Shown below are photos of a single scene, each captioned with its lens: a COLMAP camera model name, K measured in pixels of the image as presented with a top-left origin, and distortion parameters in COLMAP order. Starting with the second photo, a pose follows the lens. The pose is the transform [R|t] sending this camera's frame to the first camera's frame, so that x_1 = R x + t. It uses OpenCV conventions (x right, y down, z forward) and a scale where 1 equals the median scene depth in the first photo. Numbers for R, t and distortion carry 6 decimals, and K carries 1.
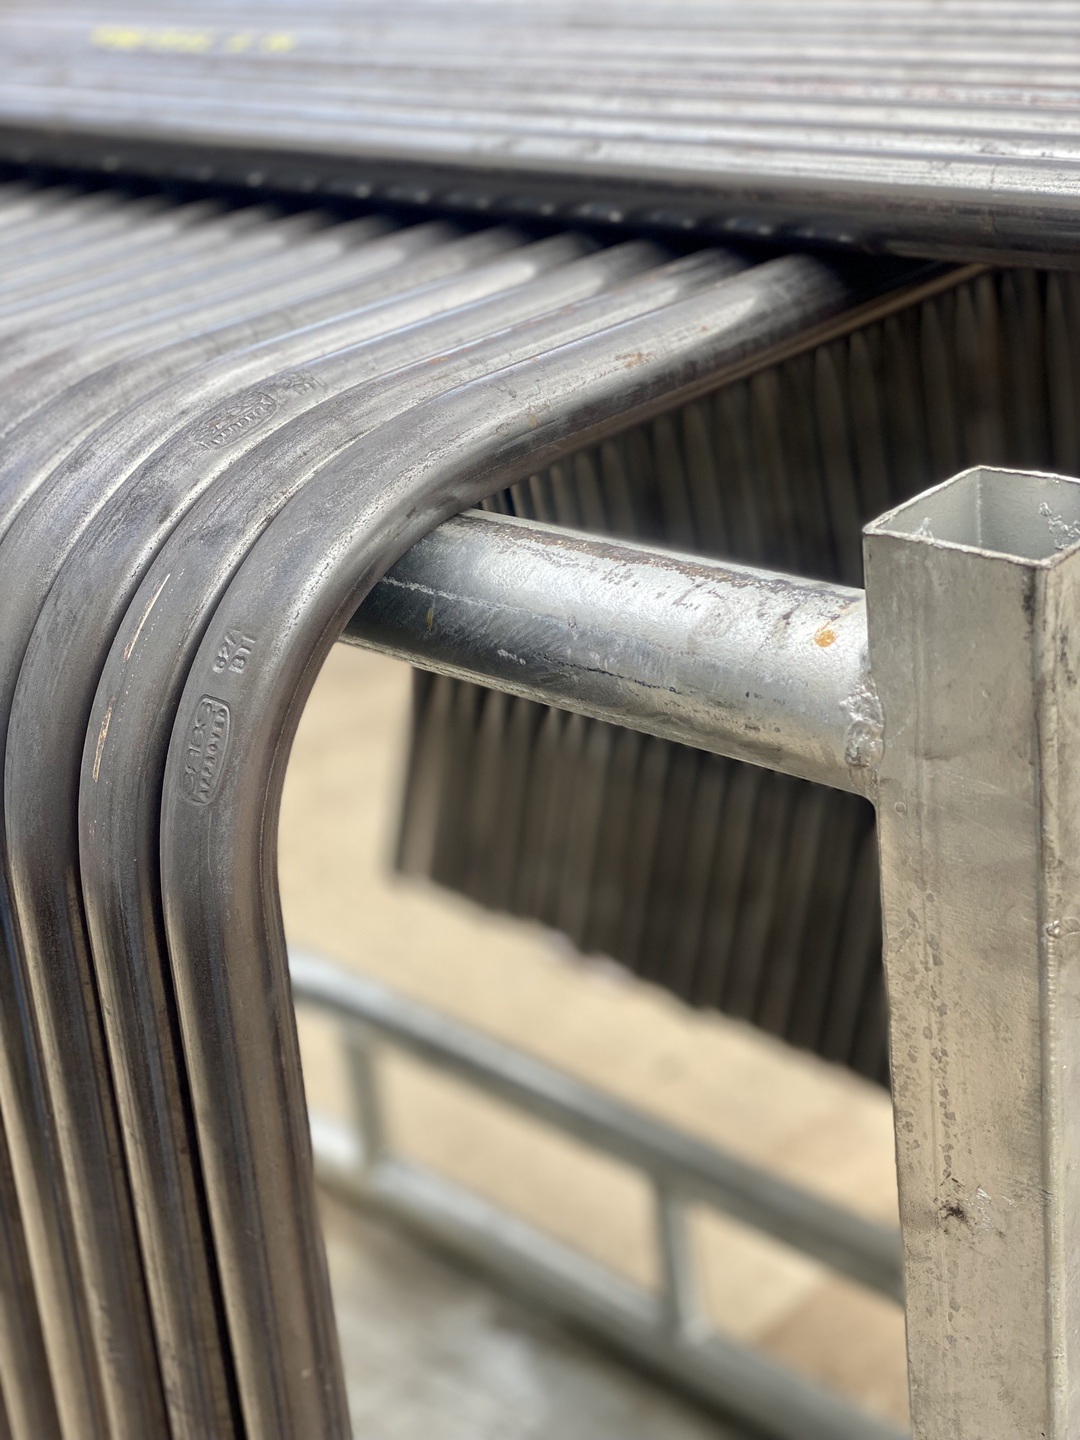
lens RADIAL K [[2107.9, 0, 534.2], [0, 2107.9, 712.7], [0, 0, 1]] dist [0.078852, 0.083521]
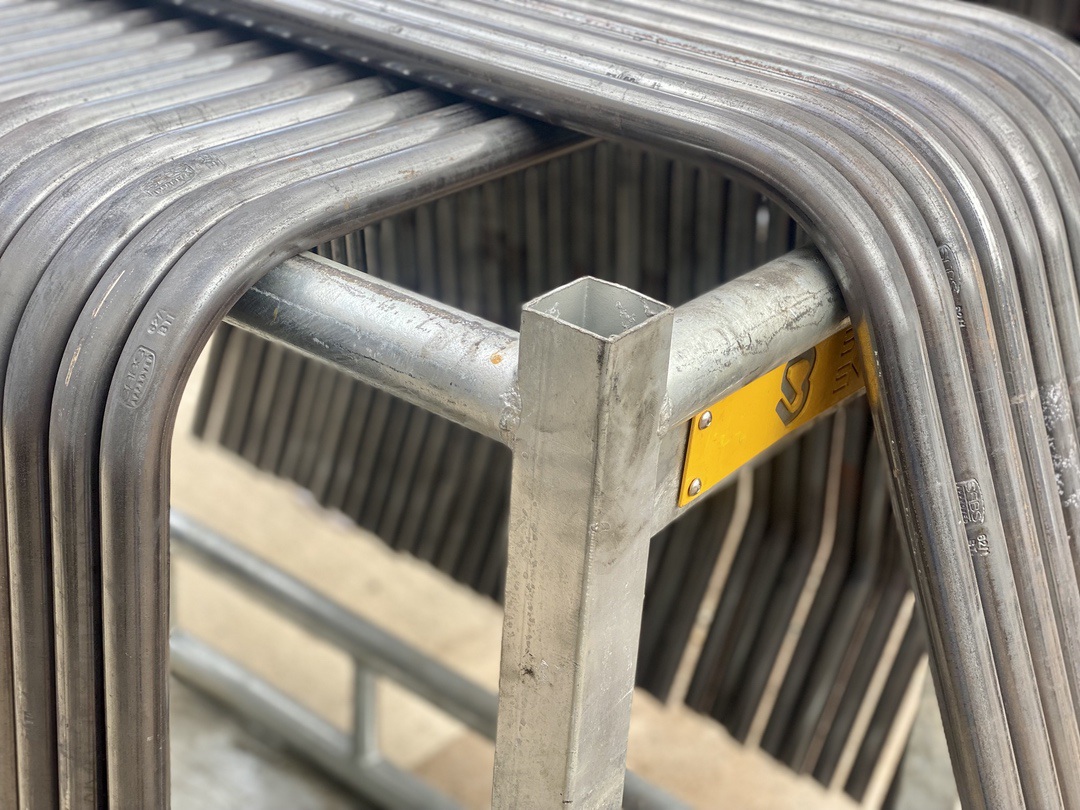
lens RADIAL K [[1580.9, 0, 540.0], [0, 1580.9, 405.0], [0, 0, 1]] dist [0.078852, 0.083521]
pose [[0.981350, 0.110484, 0.157305, -0.033091], [-0.118071, 0.992211, 0.039705, -0.048441], [-0.151694, -0.057537, 0.986752, -0.327610]]
